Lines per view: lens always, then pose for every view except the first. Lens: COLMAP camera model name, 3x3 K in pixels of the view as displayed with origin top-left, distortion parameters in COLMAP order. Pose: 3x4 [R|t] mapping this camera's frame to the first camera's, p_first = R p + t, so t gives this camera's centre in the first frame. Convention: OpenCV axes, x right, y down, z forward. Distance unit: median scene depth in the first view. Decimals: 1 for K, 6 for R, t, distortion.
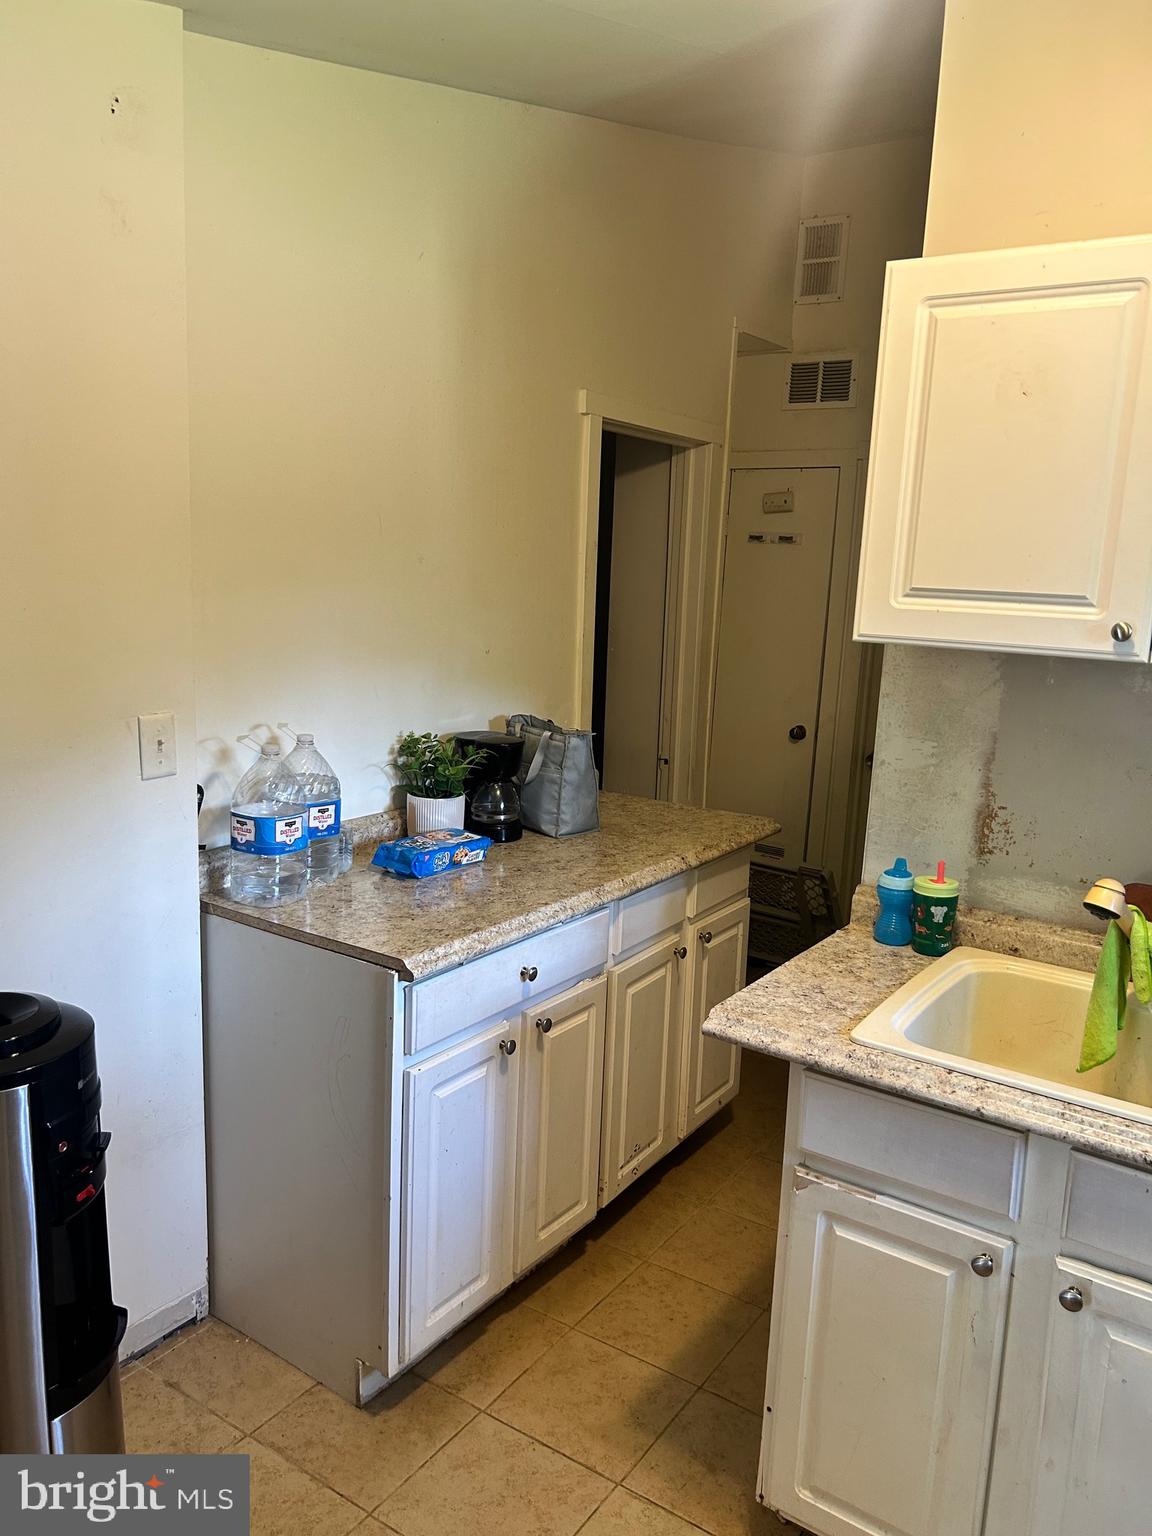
lens RADIAL K [[1170.7, 0, 585.8], [0, 1170.7, 788.5], [0, 0, 1]] dist [0.064724, -0.051376]
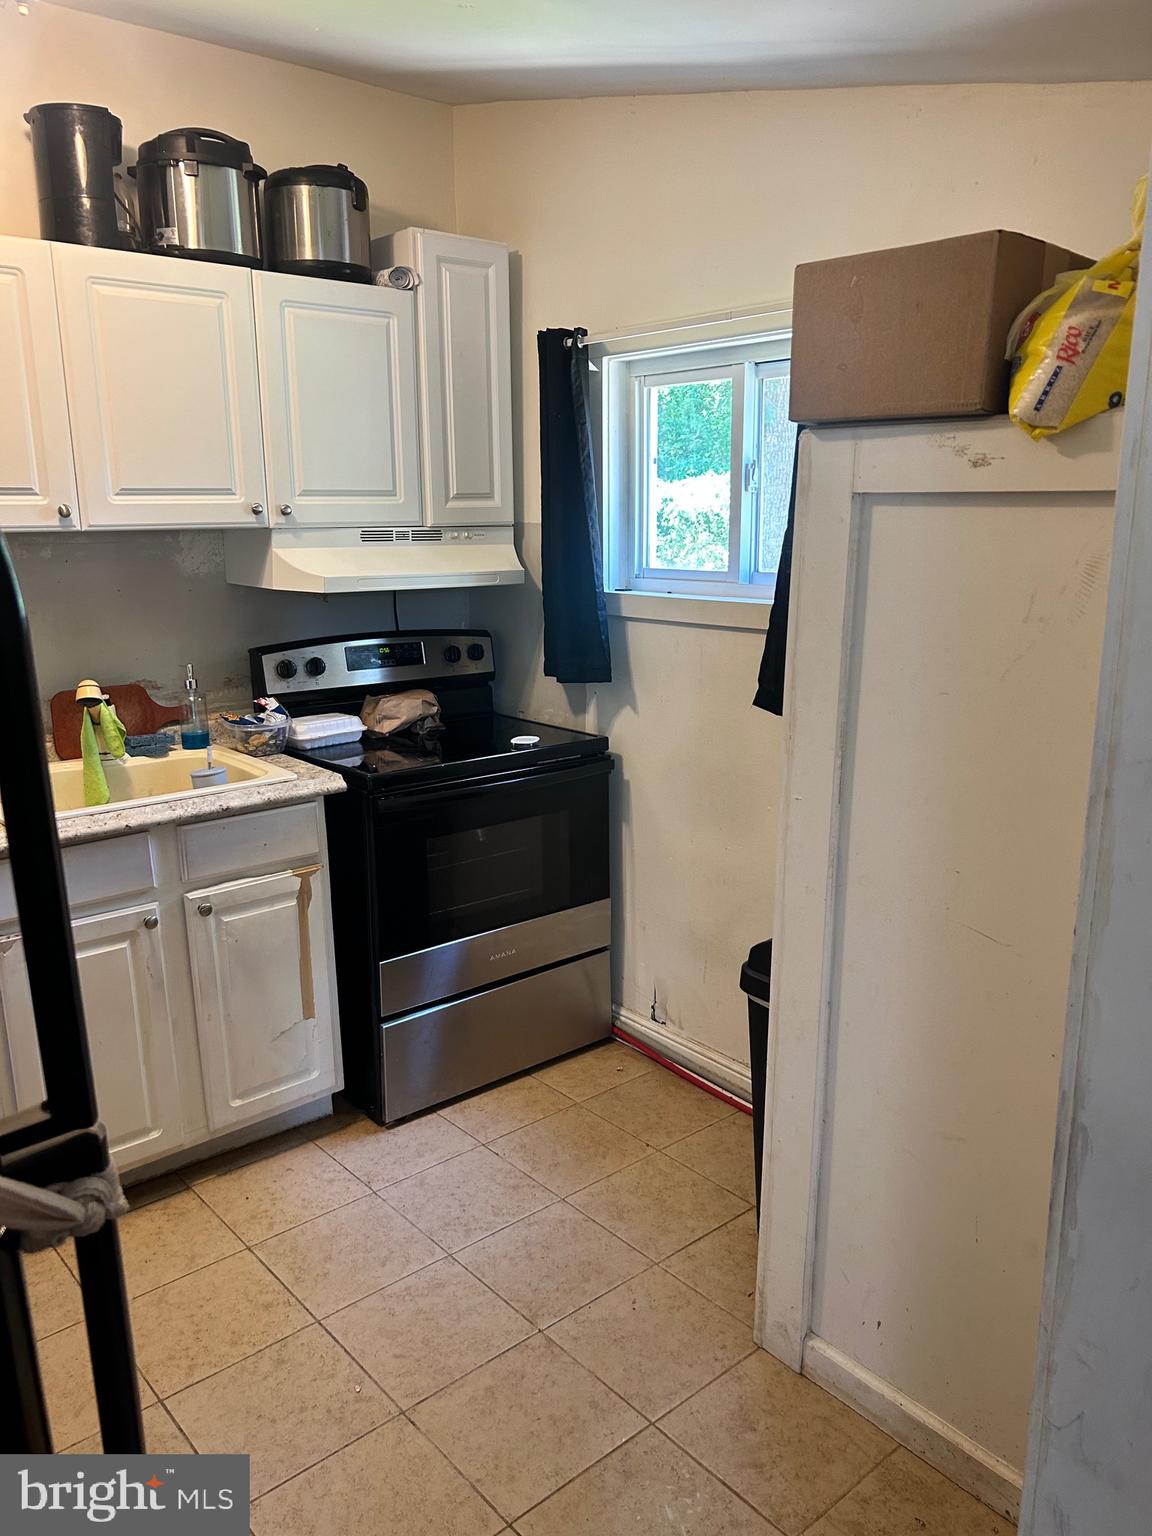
lens RADIAL K [[1170.7, 0, 585.8], [0, 1170.7, 788.5], [0, 0, 1]] dist [0.064724, -0.051376]
pose [[0.277972, -0.273487, 0.920835, -0.663134], [0.209312, 0.952825, 0.219803, 0.008771], [-0.937507, 0.131643, 0.322103, -0.046839]]
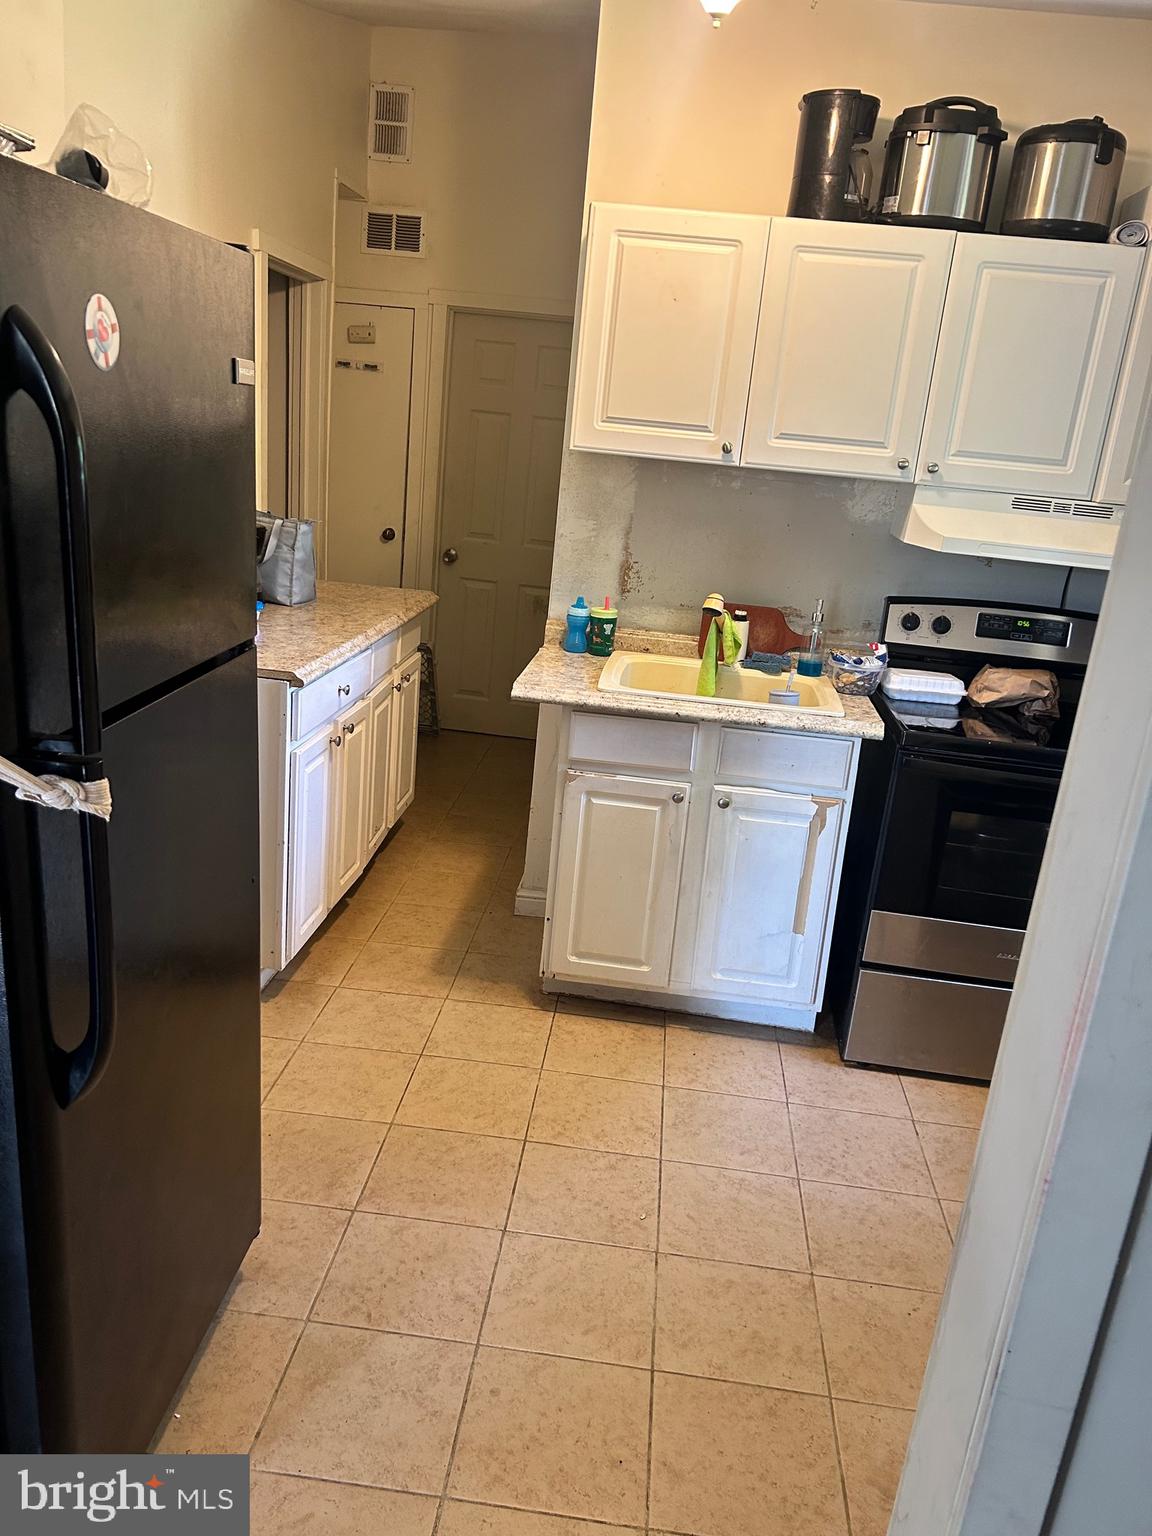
lens RADIAL K [[1170.7, 0, 585.8], [0, 1170.7, 788.5], [0, 0, 1]] dist [0.064724, -0.051376]
pose [[0.881255, -0.104468, 0.460951, -0.476903], [0.038723, 0.987947, 0.149874, 0.078819], [-0.471052, -0.114228, 0.874678, -0.402777]]
